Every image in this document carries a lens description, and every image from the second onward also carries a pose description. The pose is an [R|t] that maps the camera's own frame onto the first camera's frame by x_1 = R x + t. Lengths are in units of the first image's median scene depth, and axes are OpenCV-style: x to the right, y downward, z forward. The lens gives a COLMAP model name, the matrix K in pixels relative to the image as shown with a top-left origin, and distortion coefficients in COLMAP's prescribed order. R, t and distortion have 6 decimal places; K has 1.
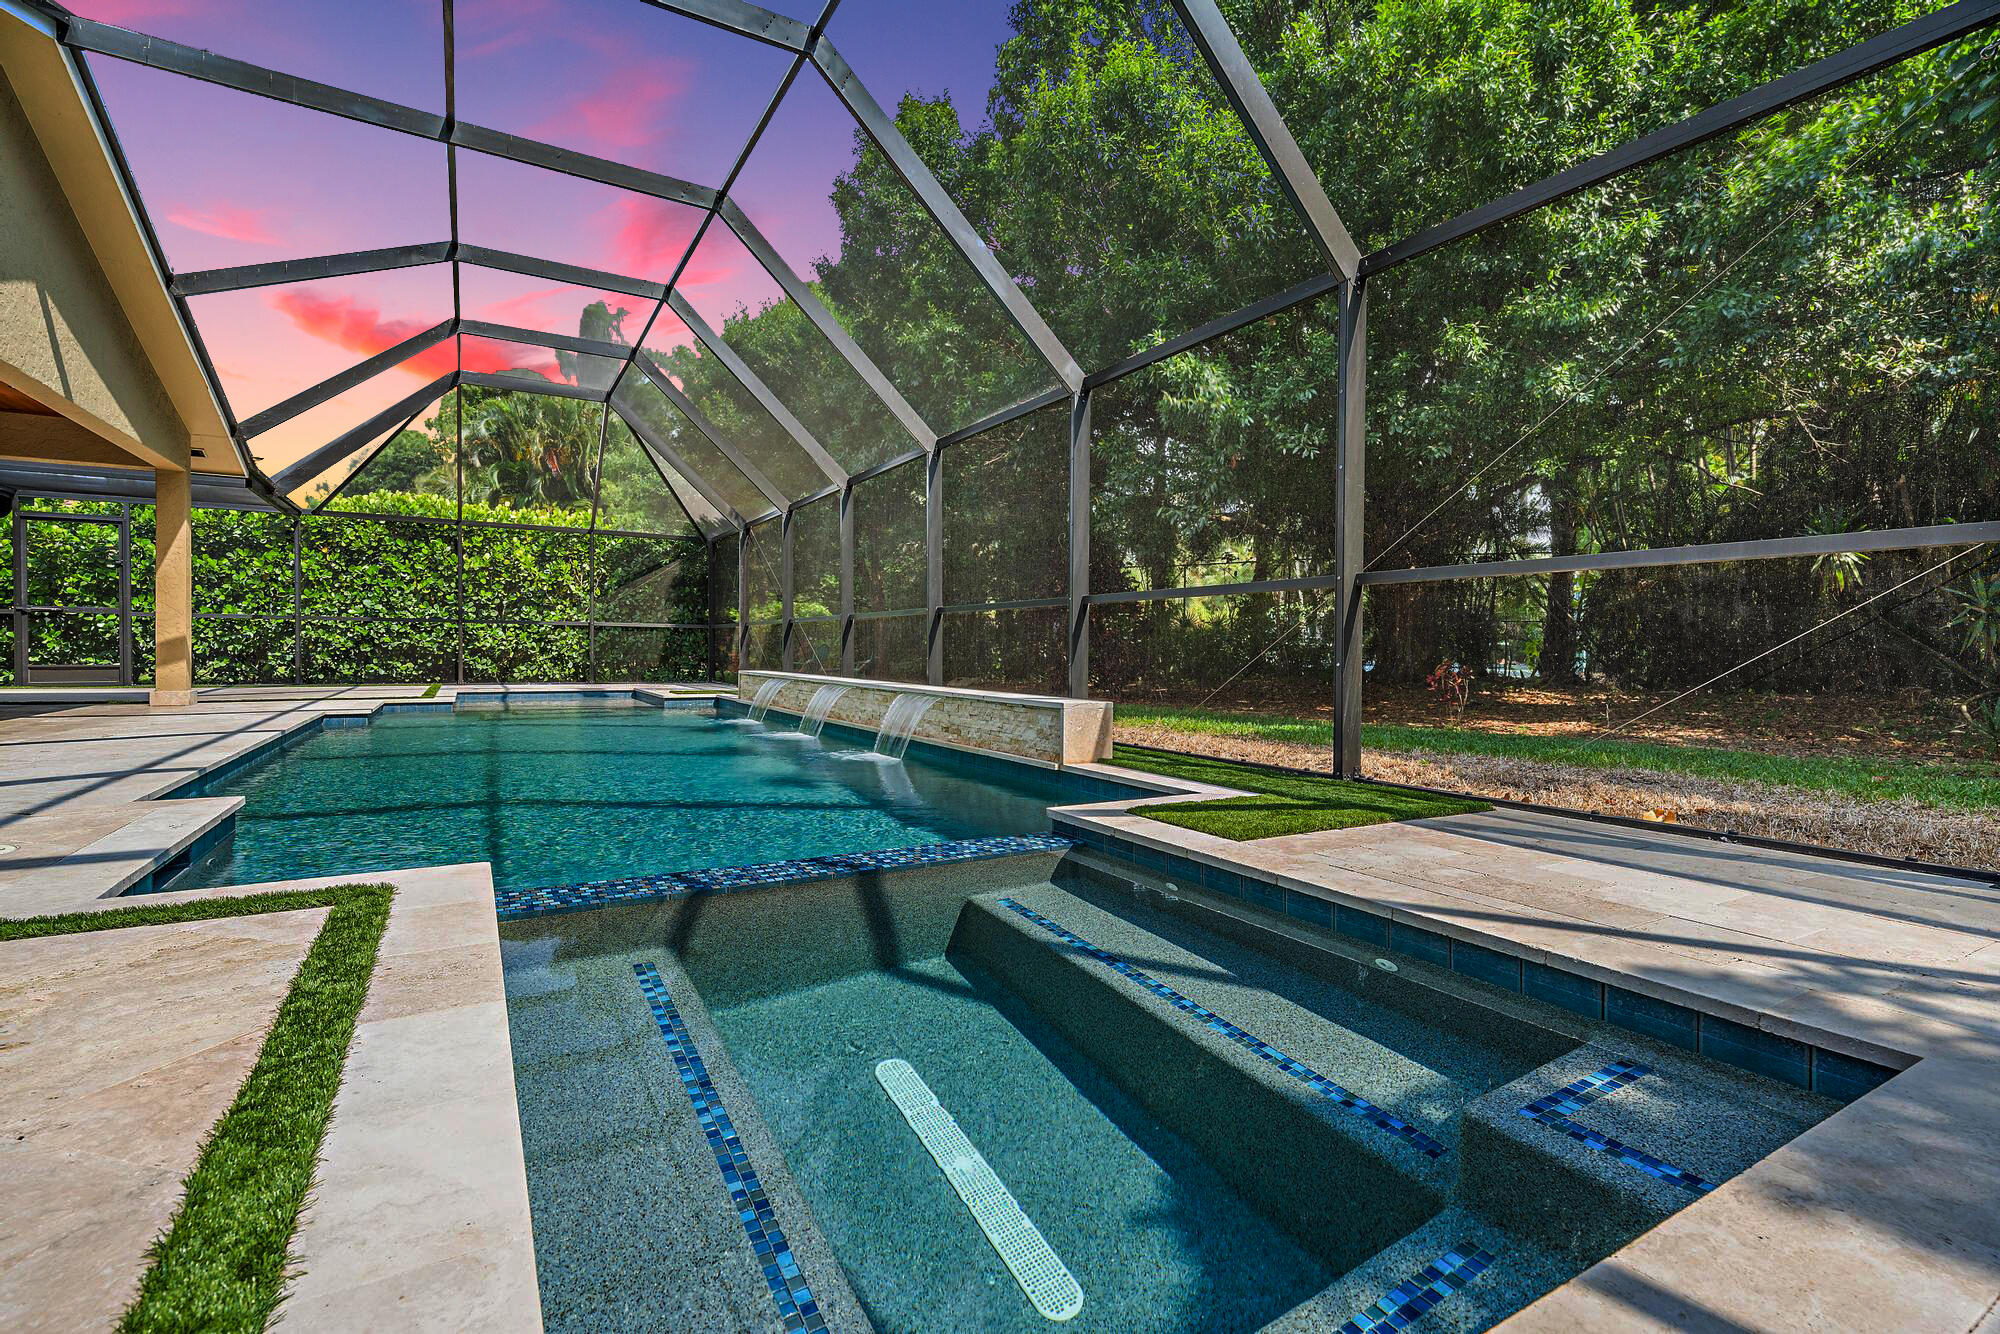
lens RADIAL K [[915.1, 0, 1007.5], [0, 915.1, 664.9], [0, 0, 1]] dist [-0.001636, -0.000483]
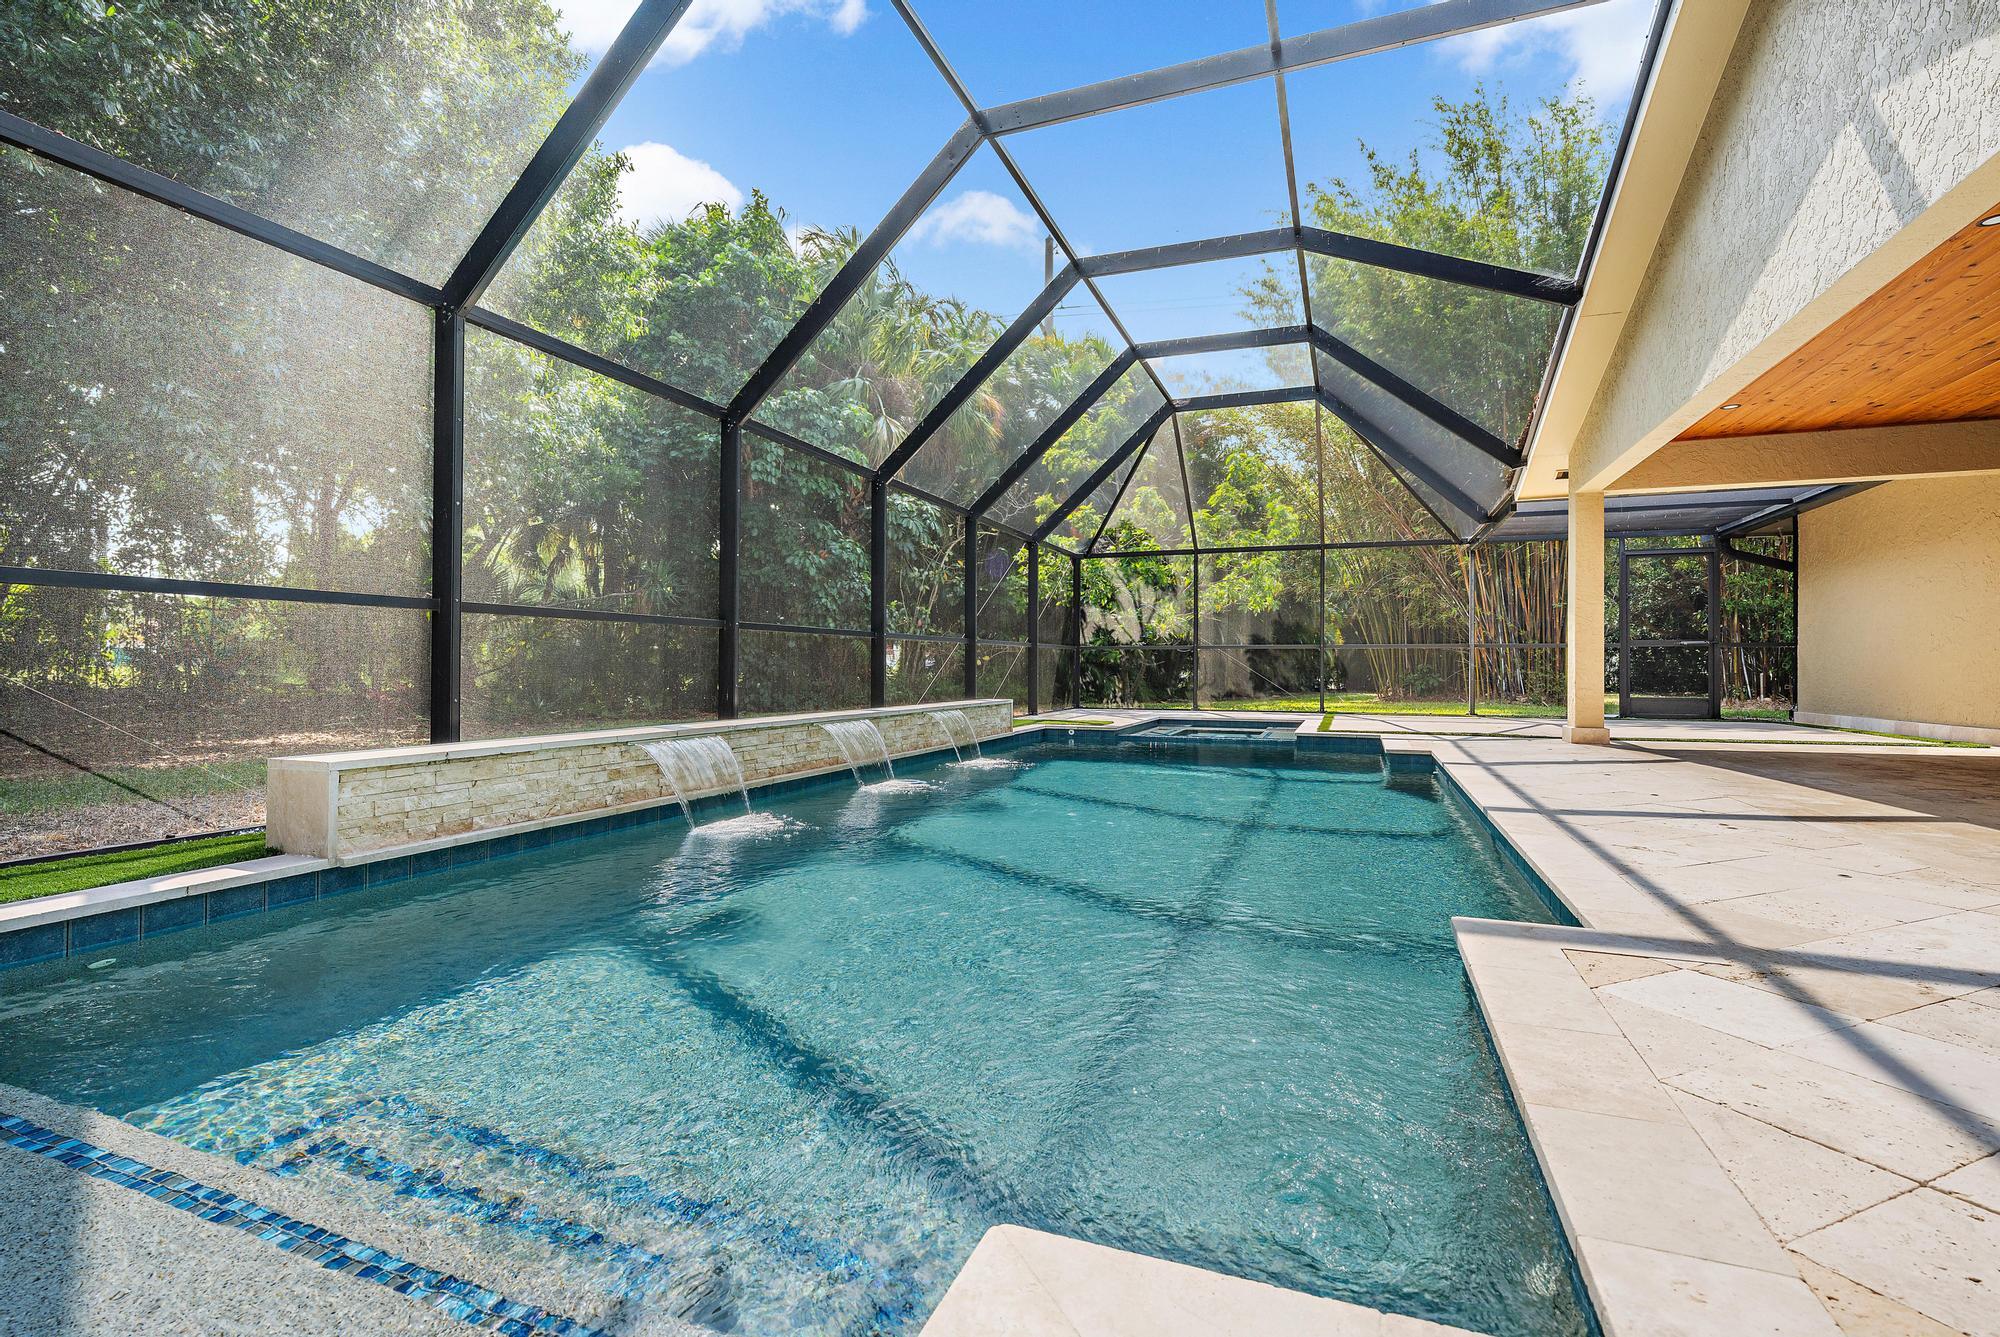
lens RADIAL K [[915.1, 0, 1007.5], [0, 915.1, 666.4], [0, 0, 1]] dist [-0.001636, -0.000483]
pose [[-0.624536, -0.012322, 0.780899, -0.430836], [0.003040, 0.999830, 0.018208, -0.020011], [-0.780990, 0.013745, -0.624392, 0.679797]]
